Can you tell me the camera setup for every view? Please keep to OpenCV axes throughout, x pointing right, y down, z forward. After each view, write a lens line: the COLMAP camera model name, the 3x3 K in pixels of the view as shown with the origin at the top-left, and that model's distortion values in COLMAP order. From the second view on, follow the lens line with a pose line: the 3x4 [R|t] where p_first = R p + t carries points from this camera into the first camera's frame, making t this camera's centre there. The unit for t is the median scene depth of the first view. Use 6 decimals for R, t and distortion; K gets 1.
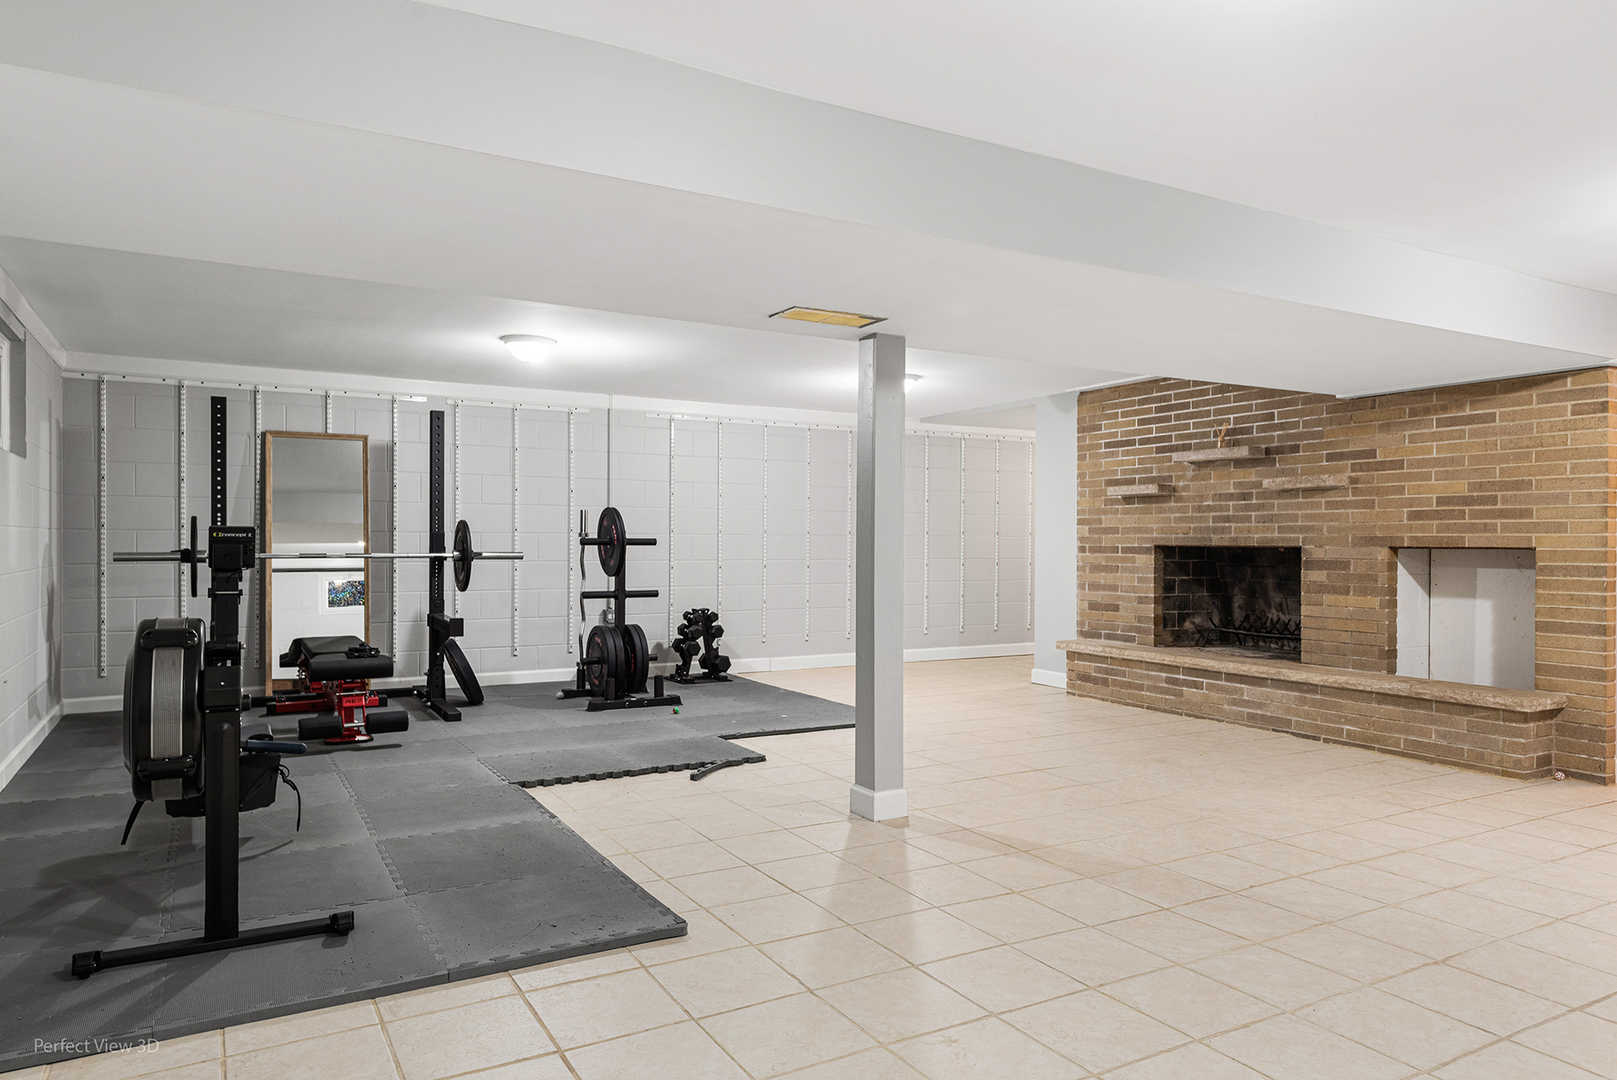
lens RADIAL K [[1029.5, 0, 783.1], [0, 1029.5, 541.9], [0, 0, 1]] dist [-0.040787, 0.111706]
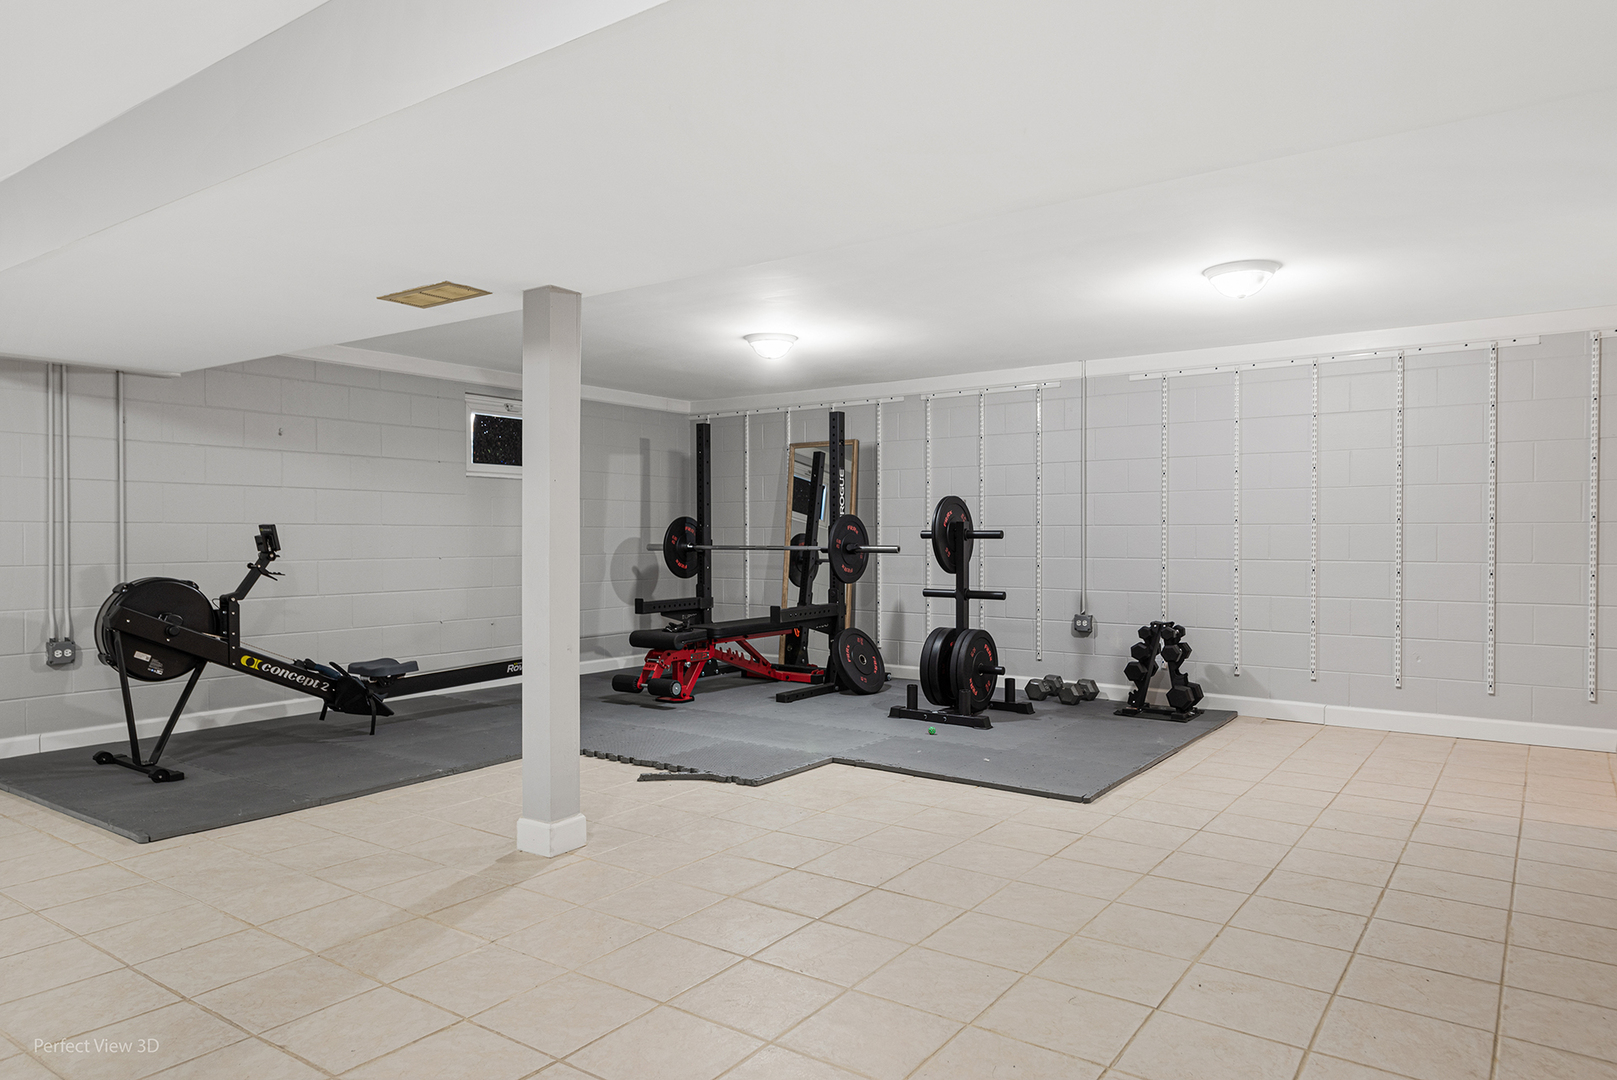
lens RADIAL K [[1029.5, 0, 783.1], [0, 1029.5, 541.9], [0, 0, 1]] dist [-0.040787, 0.111706]
pose [[0.416680, 0.002755, -0.909049, 0.585215], [0.011028, 0.999907, 0.008085, -0.003312], [0.908986, -0.013394, 0.416611, 0.484722]]
